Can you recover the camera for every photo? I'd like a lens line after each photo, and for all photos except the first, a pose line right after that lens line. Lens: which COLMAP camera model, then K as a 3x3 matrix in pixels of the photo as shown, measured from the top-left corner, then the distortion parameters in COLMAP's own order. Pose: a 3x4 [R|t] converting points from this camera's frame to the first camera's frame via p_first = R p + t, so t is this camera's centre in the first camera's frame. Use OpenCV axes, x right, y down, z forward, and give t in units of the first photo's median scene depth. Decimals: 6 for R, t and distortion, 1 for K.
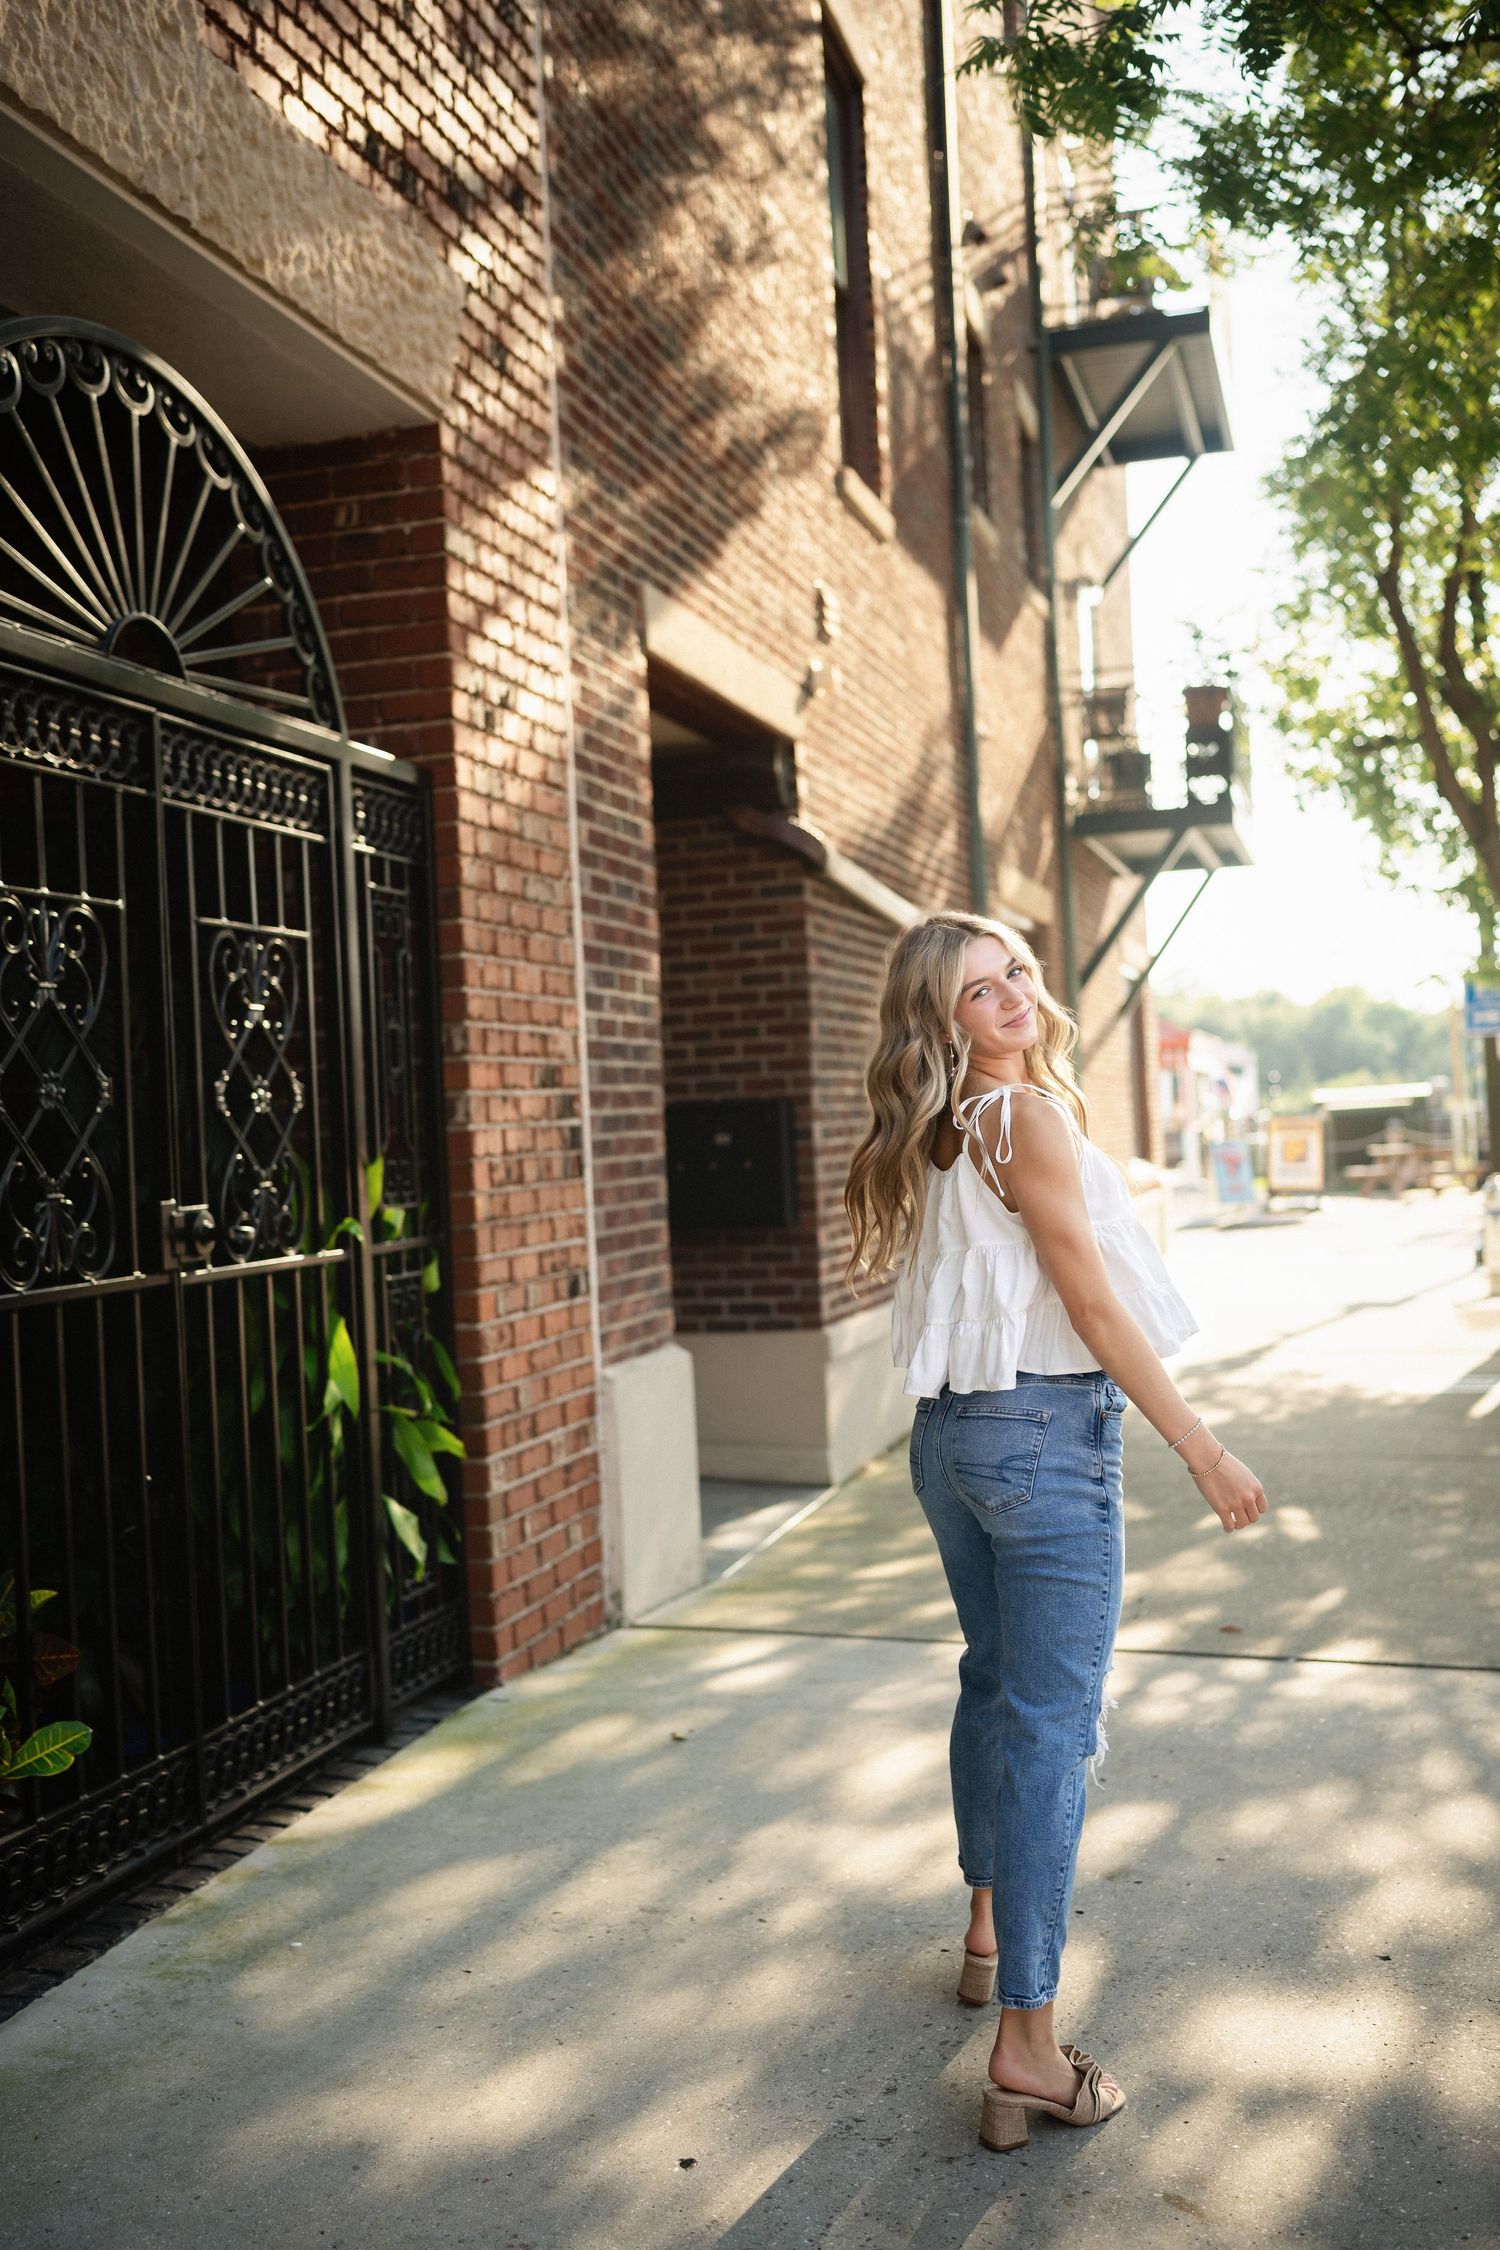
lens RADIAL K [[2372.7, 0, 750.0], [0, 2372.7, 1125.0], [0, 0, 1]] dist [0.015584, 0.015901]
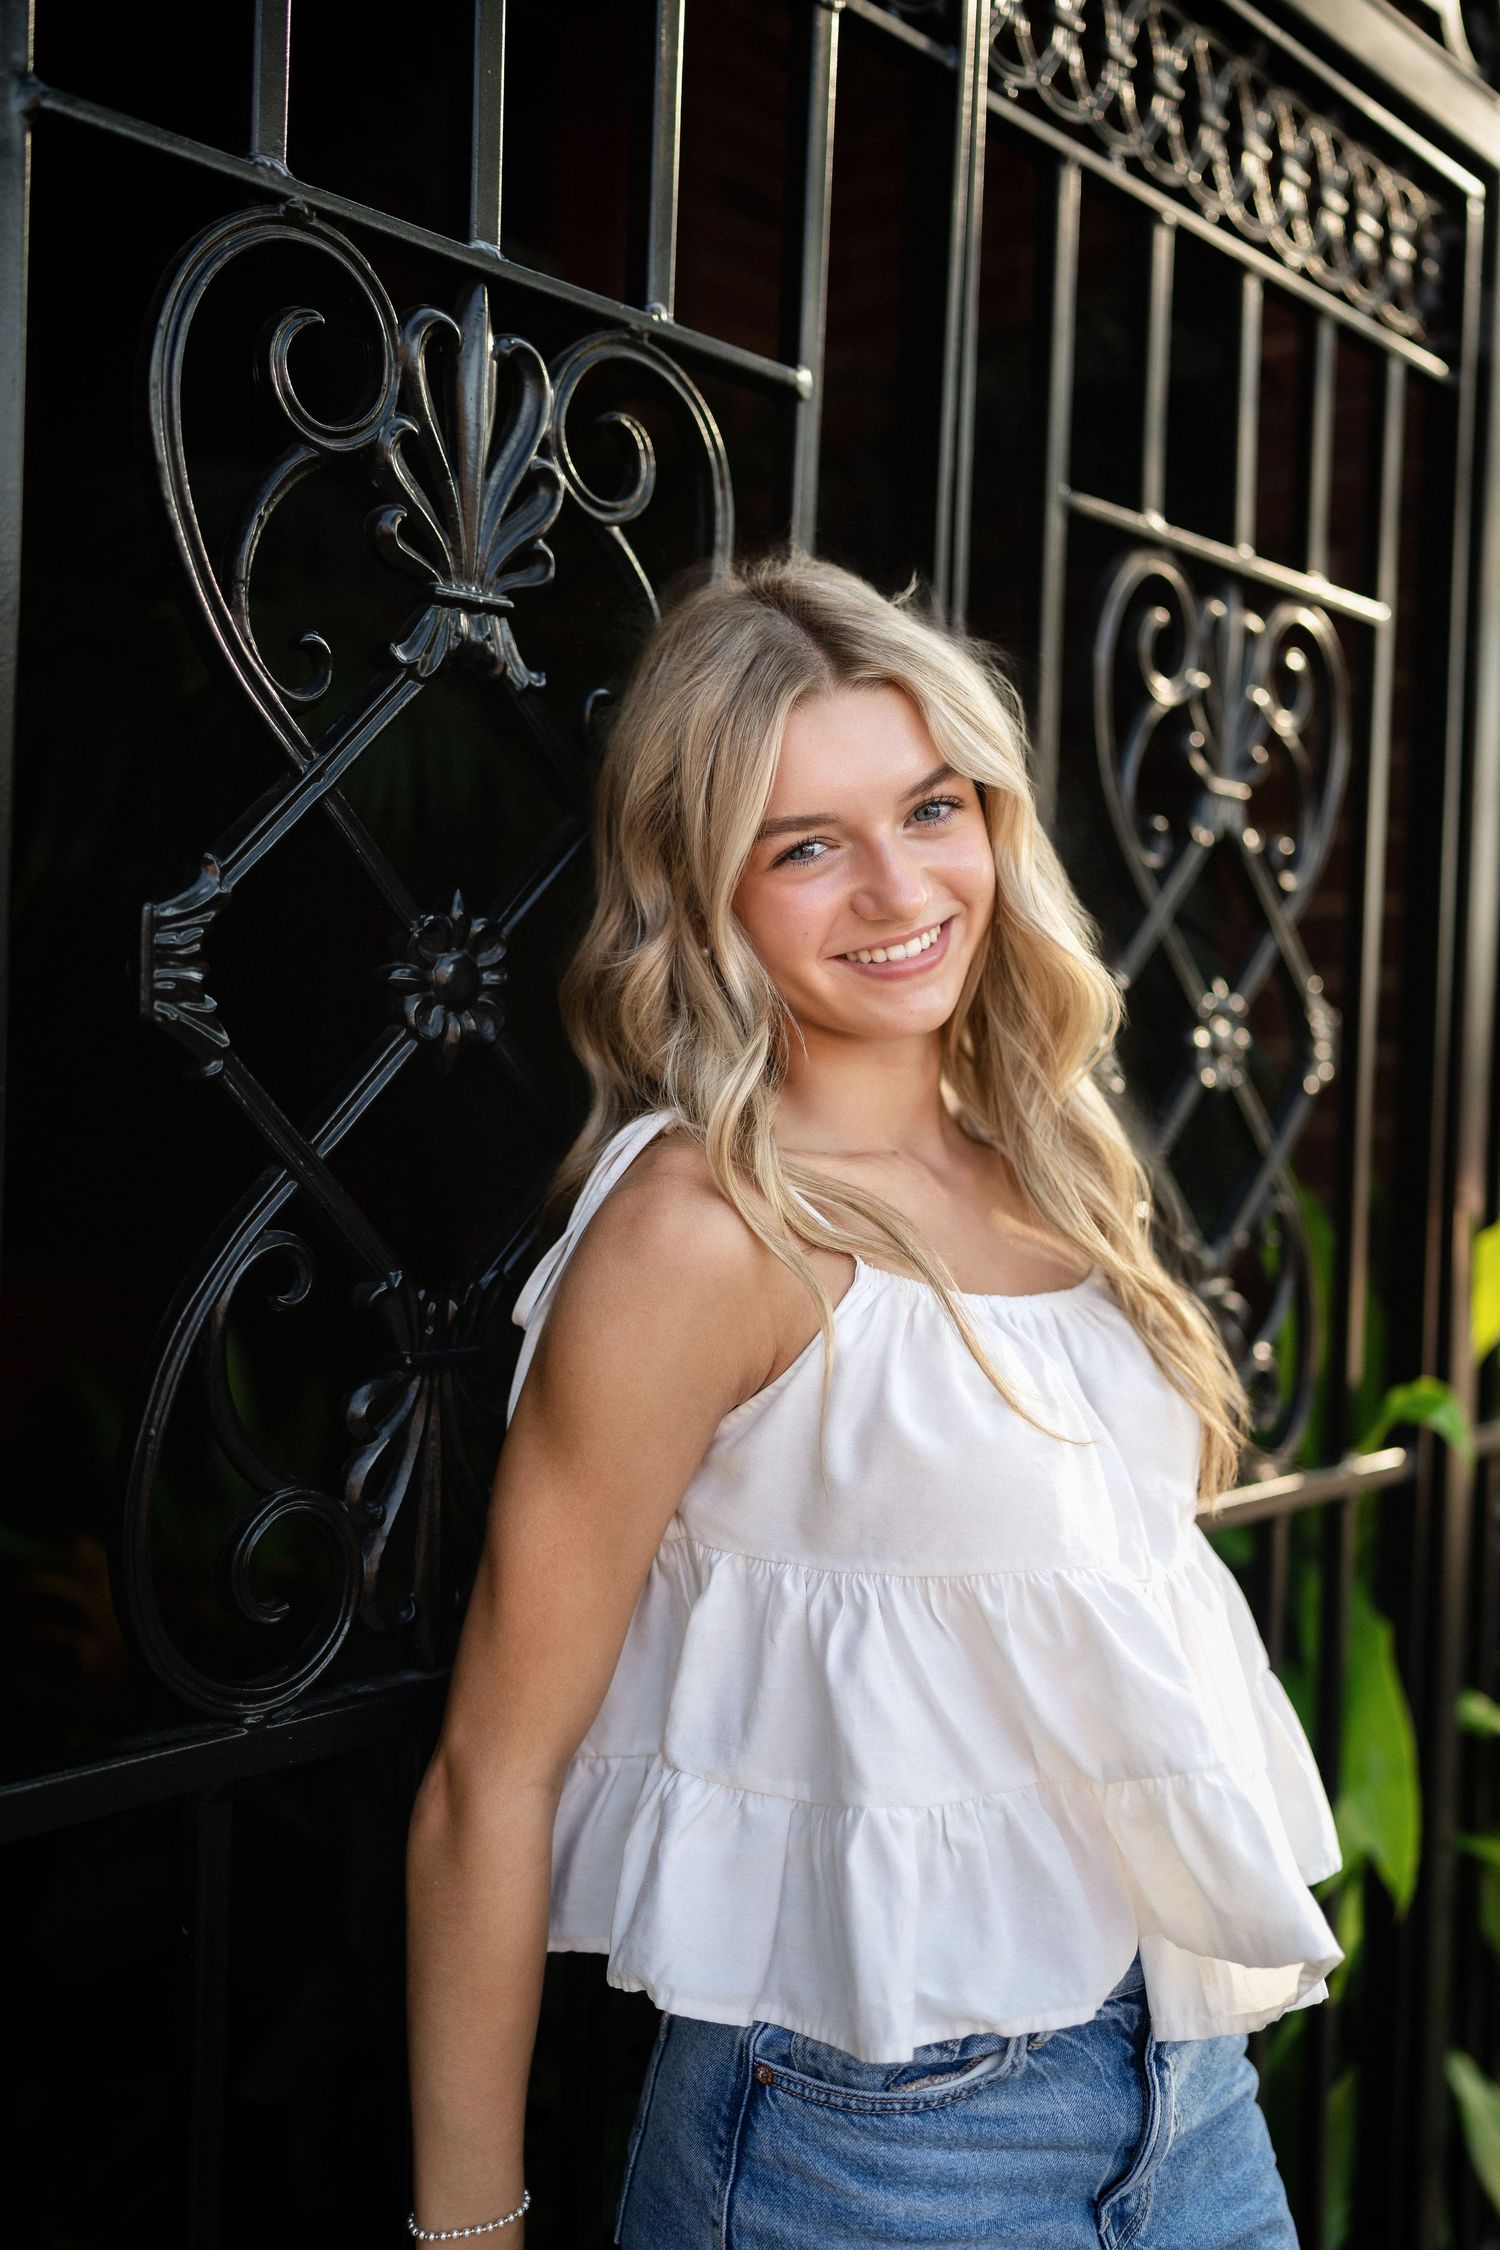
lens RADIAL K [[2206.6, 0, 750.0], [0, 2206.6, 1125.0], [0, 0, 1]] dist [0.008375, 0.007035]
pose [[0.910391, 0.086774, -0.404547, -0.133916], [-0.072233, 0.996078, 0.051104, -0.011128], [0.407395, -0.017303, 0.913088, 0.663162]]
